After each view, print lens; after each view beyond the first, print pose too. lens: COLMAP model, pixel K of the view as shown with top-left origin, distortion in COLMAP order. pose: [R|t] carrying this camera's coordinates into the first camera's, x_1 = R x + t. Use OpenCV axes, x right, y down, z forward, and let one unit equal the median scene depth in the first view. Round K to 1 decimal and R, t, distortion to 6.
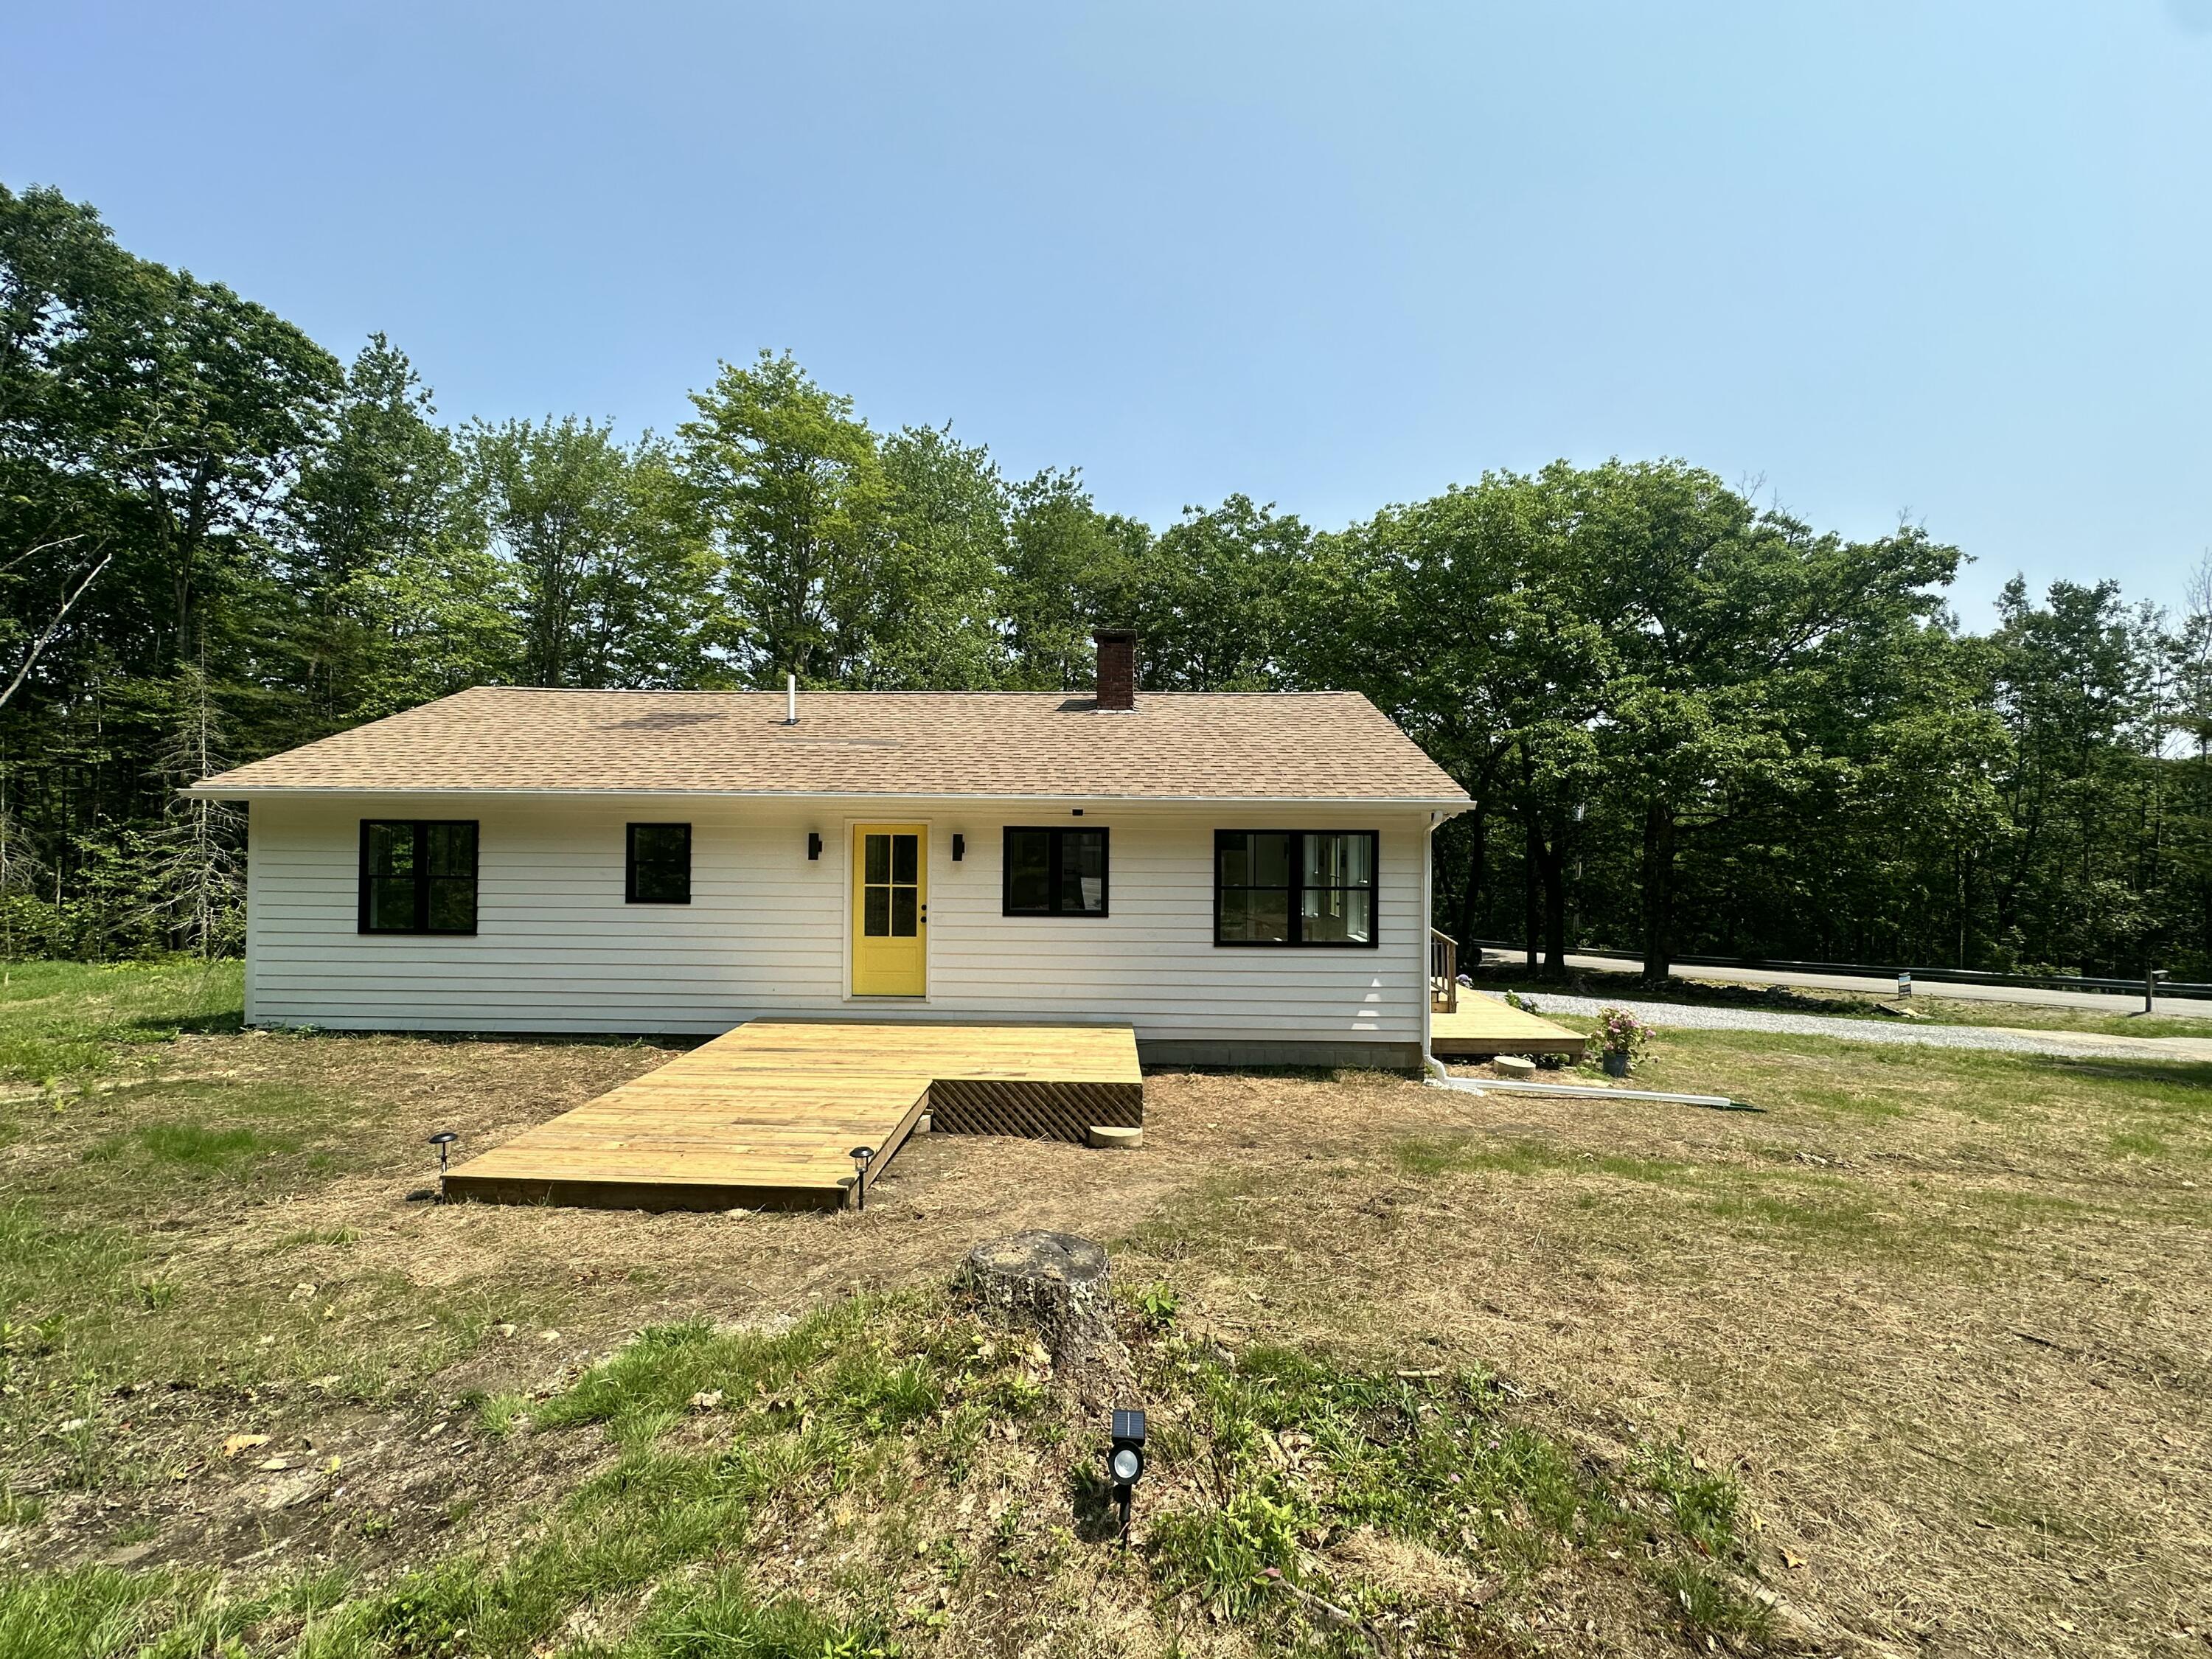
lens RADIAL K [[883.9, 0, 1109.1], [0, 883.9, 836.5], [0, 0, 1]] dist [0.000466, 0.000088]
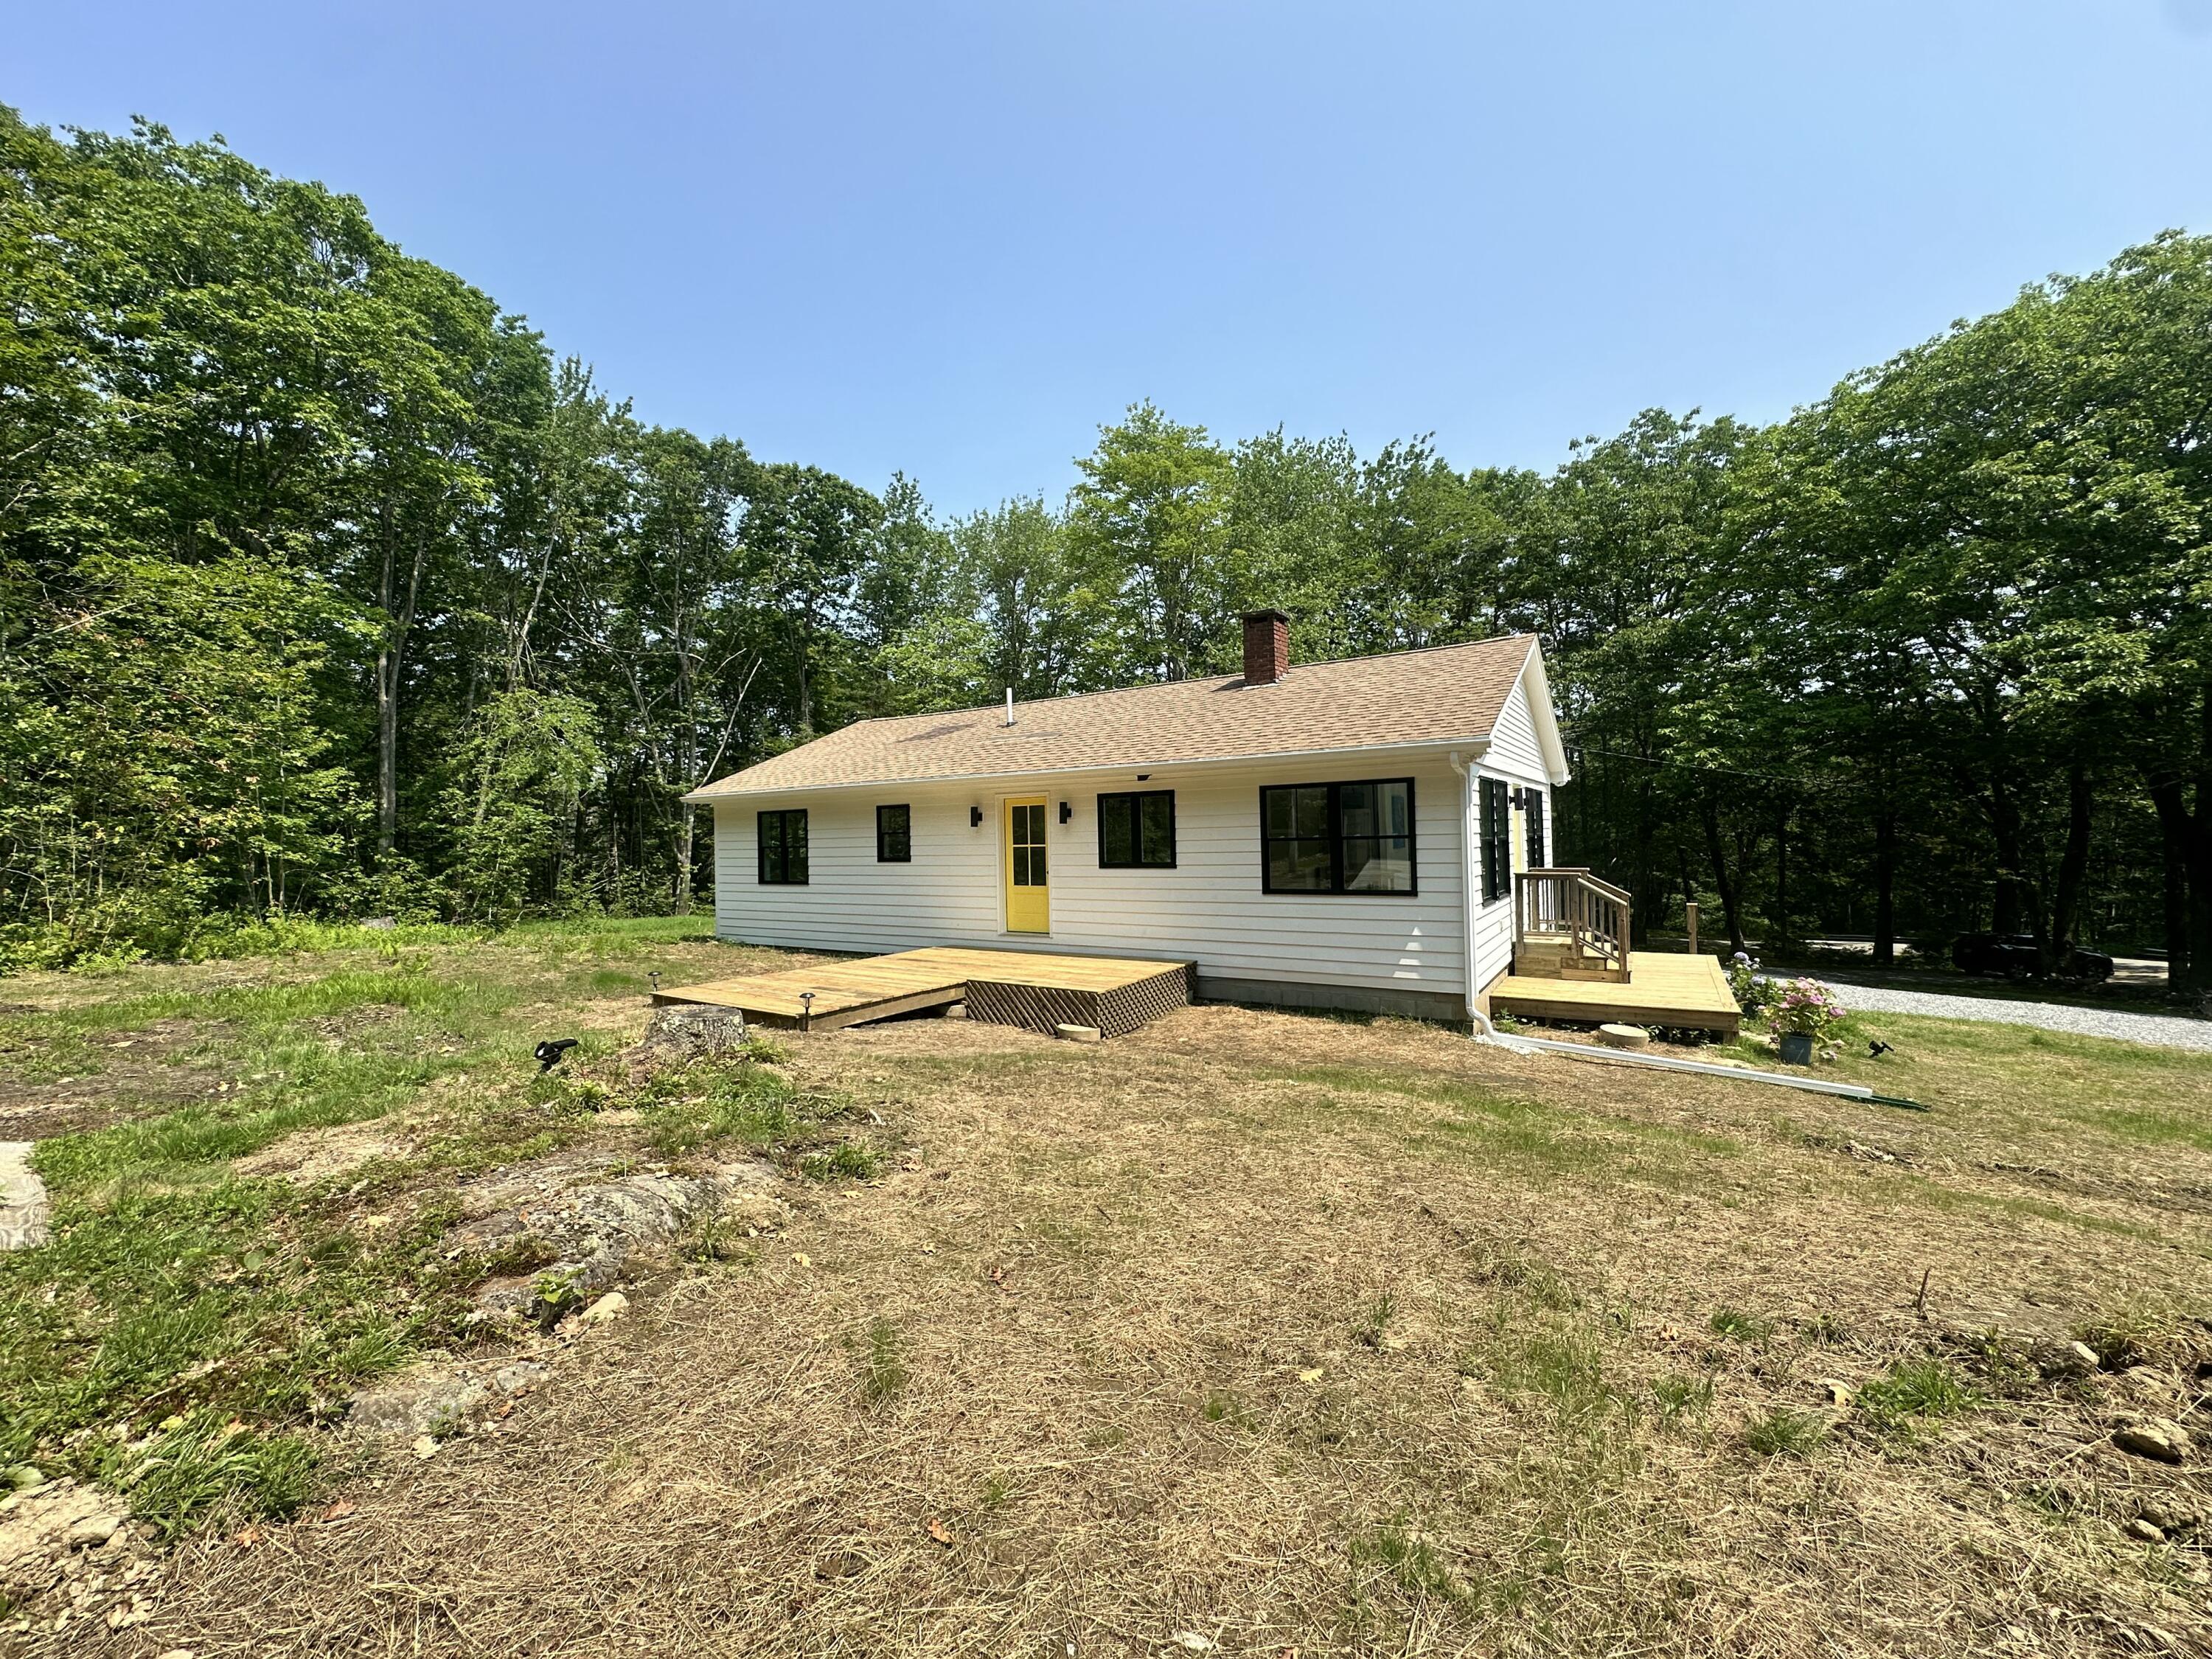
lens RADIAL K [[888.6, 0, 1106.0], [0, 888.6, 829.5], [0, 0, 1]] dist [-0.002226, 0.001129]
pose [[0.851484, -0.032581, -0.523367, 0.407938], [0.030316, 0.999457, -0.012896, 0.041308], [0.523503, -0.004886, 0.852010, -0.023490]]
